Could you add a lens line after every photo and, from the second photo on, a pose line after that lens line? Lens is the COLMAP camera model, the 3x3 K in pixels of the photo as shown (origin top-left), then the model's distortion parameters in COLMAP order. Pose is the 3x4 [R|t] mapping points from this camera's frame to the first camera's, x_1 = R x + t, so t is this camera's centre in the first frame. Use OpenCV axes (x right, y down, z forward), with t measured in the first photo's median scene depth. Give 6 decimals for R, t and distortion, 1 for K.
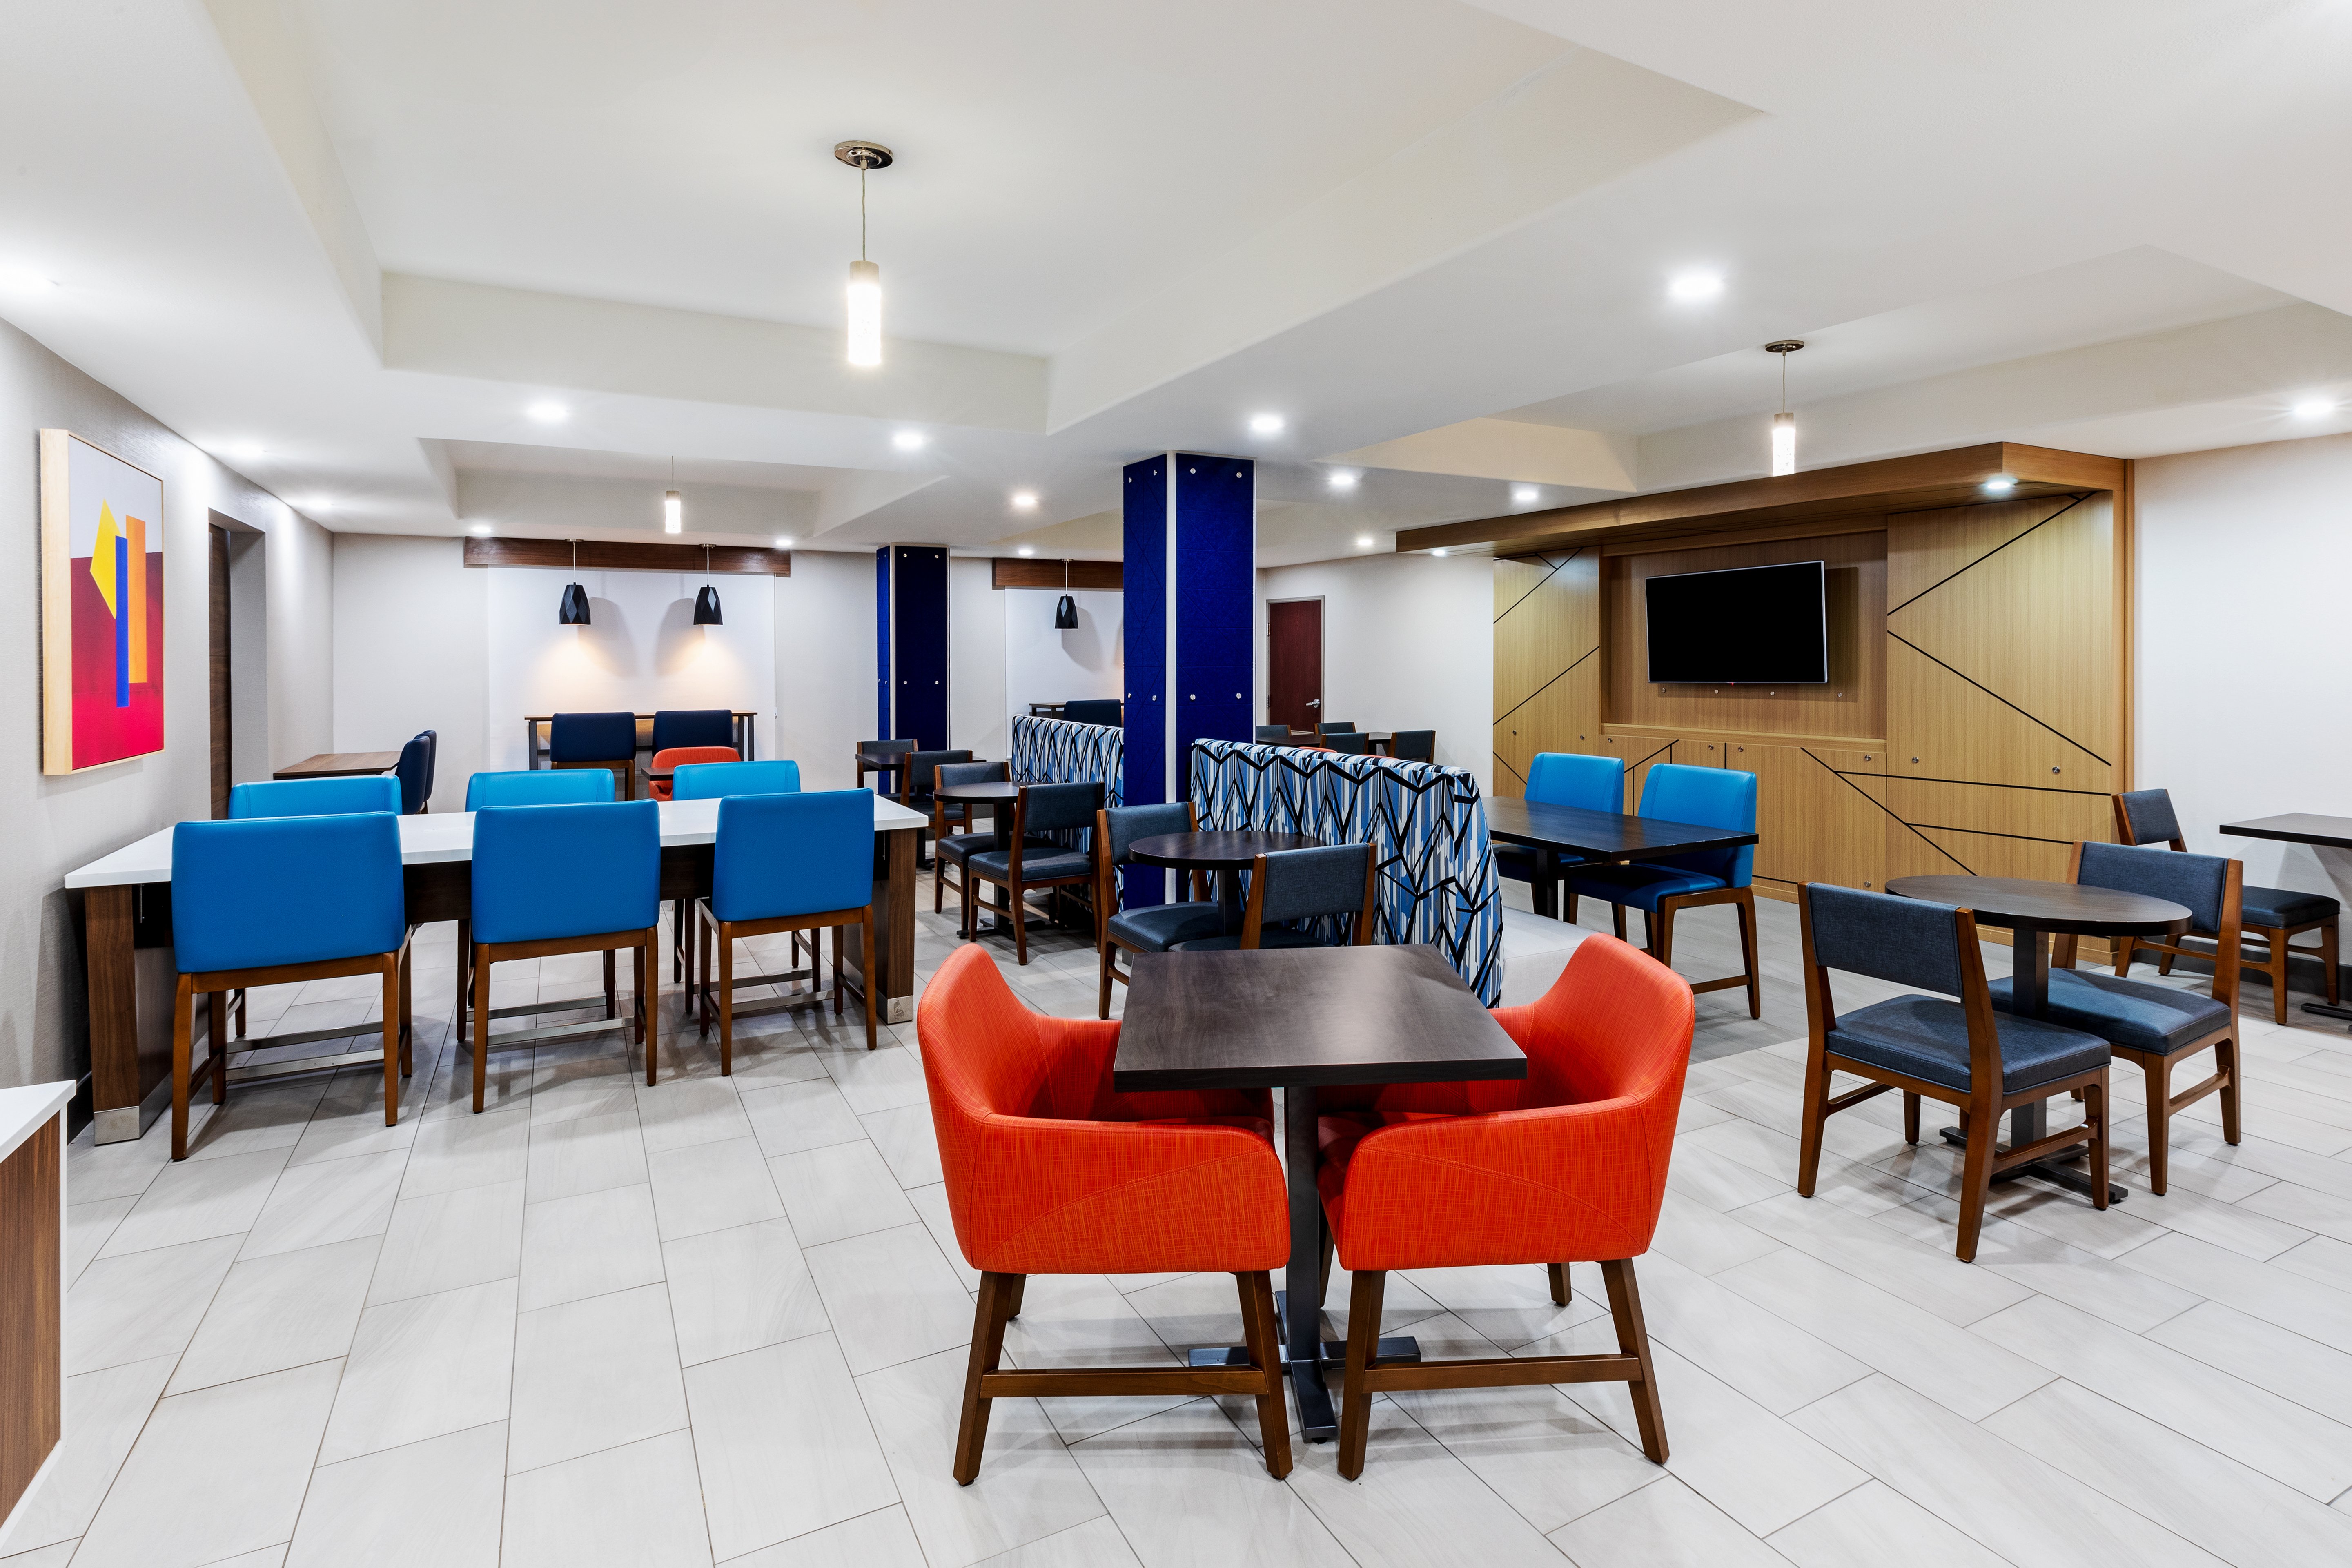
lens RADIAL K [[1125.6, 0, 1176.0], [0, 1125.6, 784.0], [0, 0, 1]] dist [-0.002824, -0.000587]
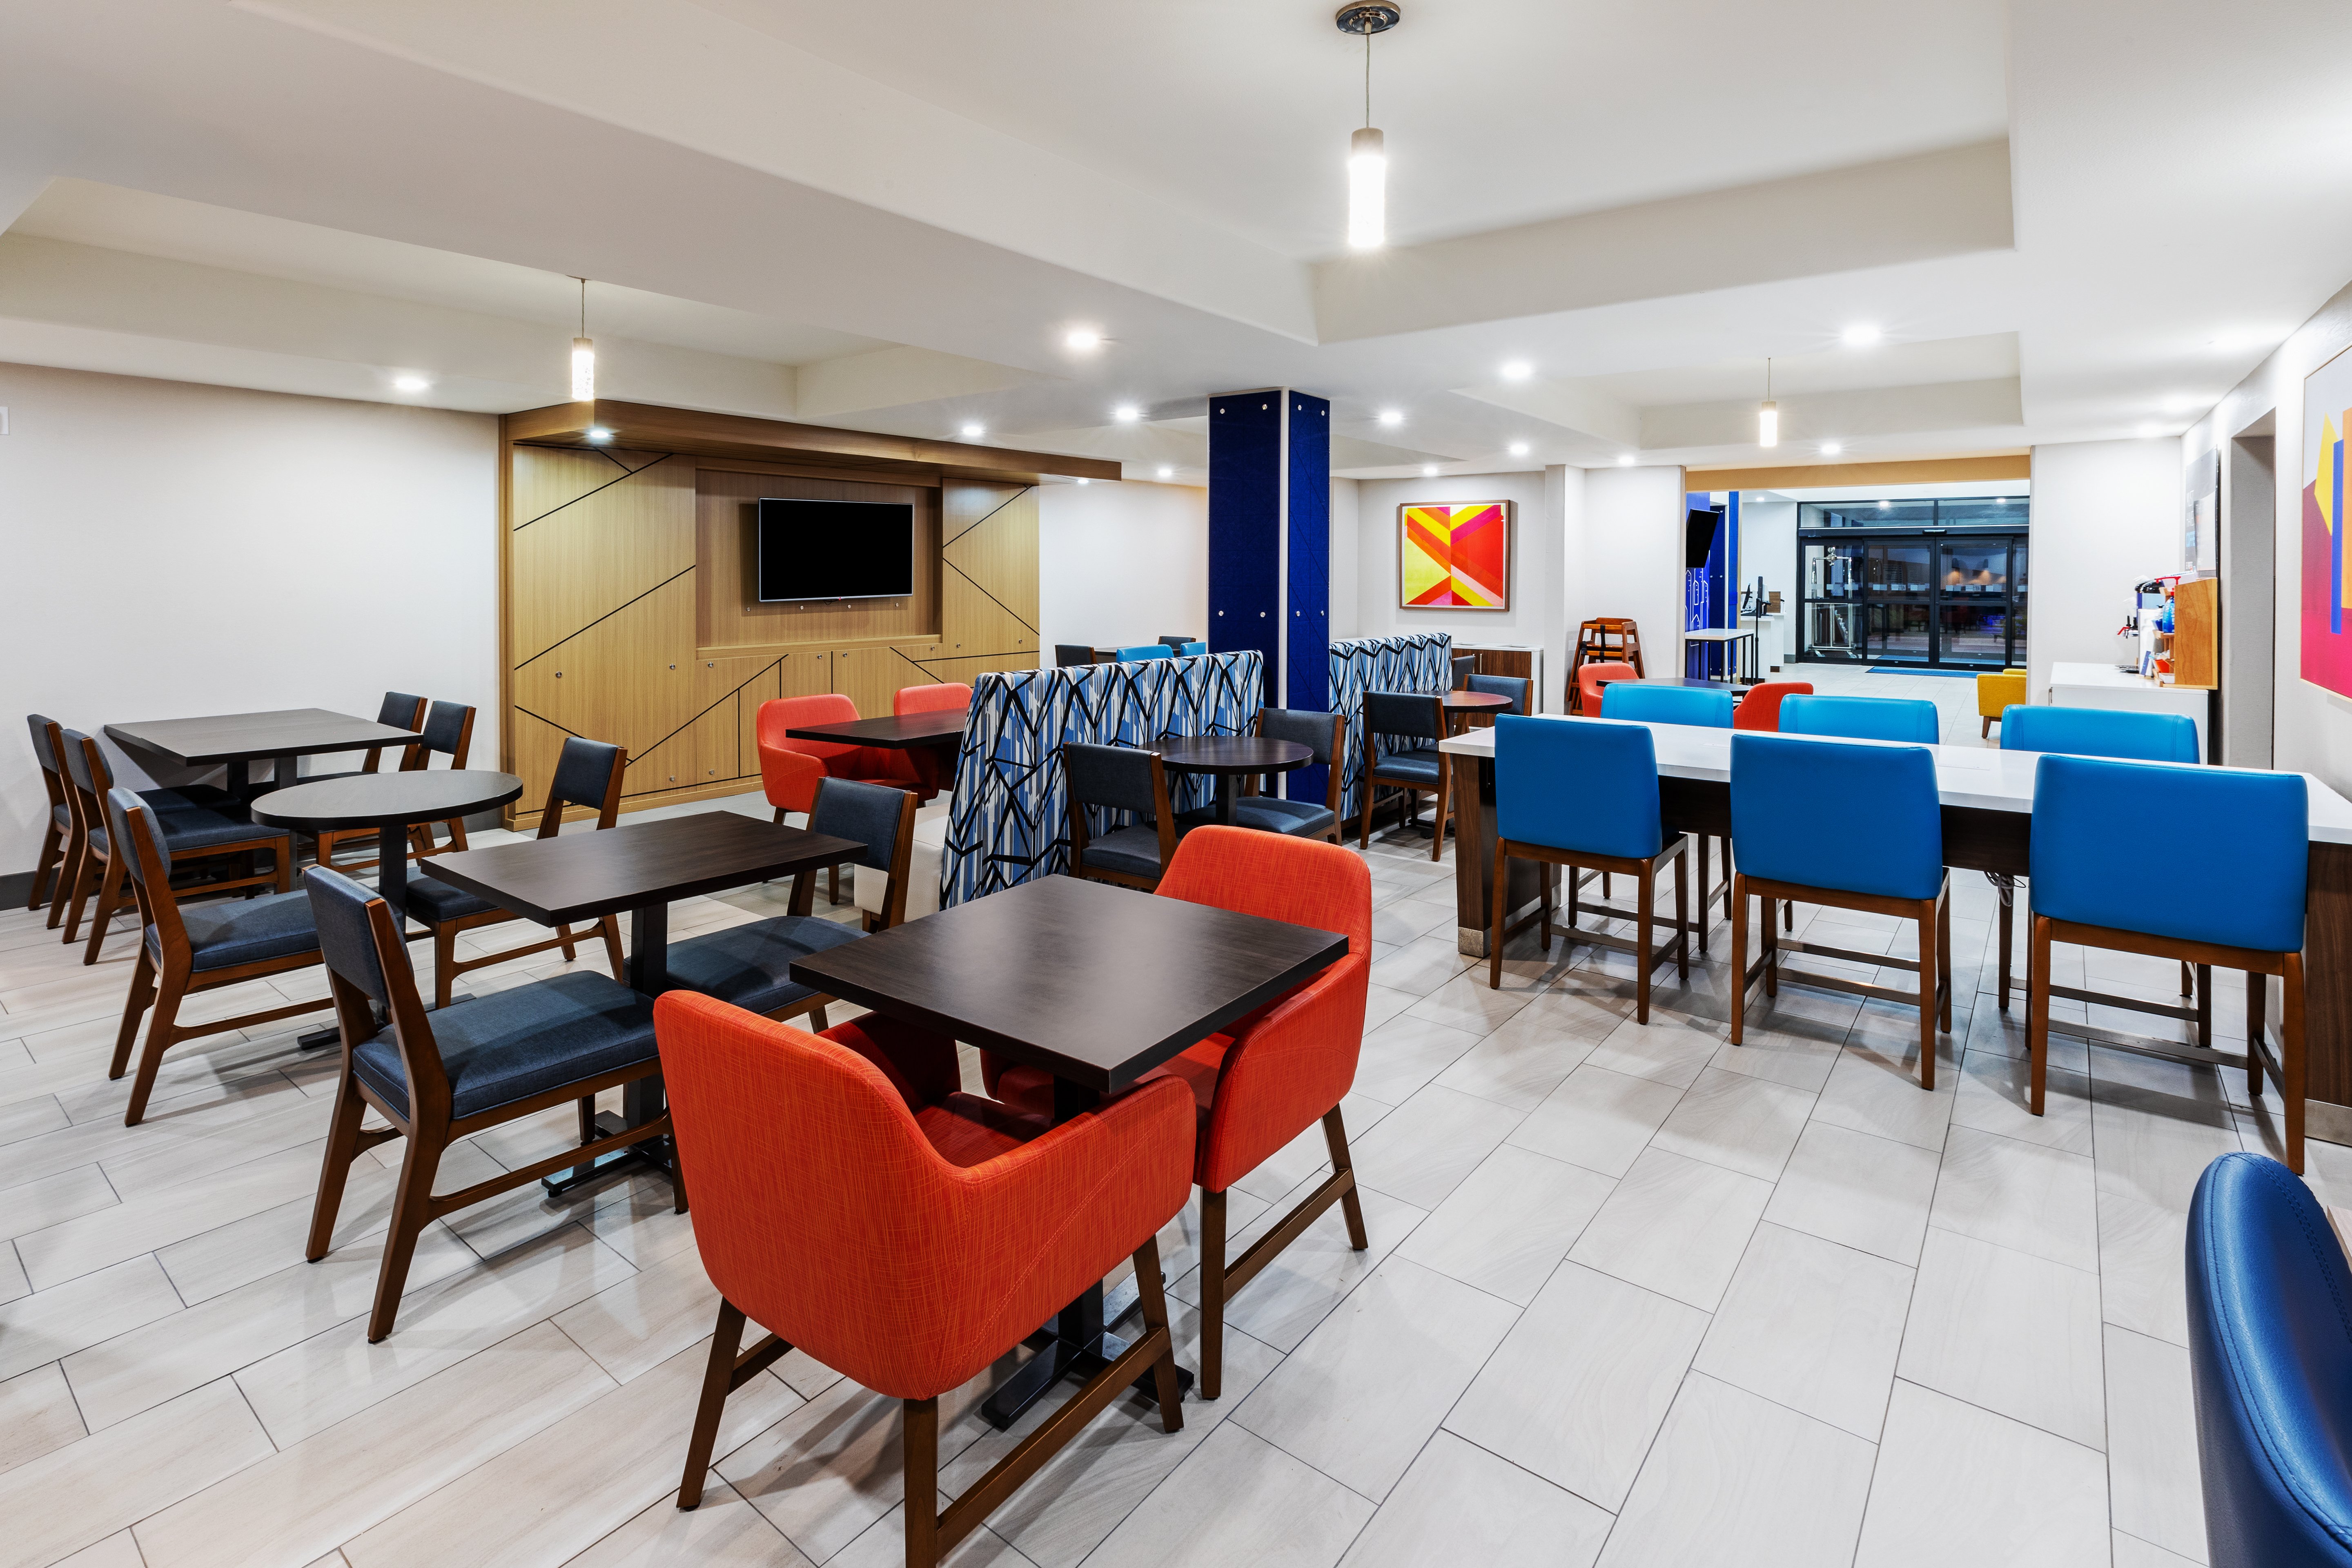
lens RADIAL K [[1125.6, 0, 1176.0], [0, 1125.6, 784.0], [0, 0, 1]] dist [-0.002824, -0.000587]
pose [[-0.405200, -0.166600, 0.898920, -0.753866], [0.102151, 0.968849, 0.225605, -0.135764], [-0.908503, 0.183241, -0.375560, 1.197168]]
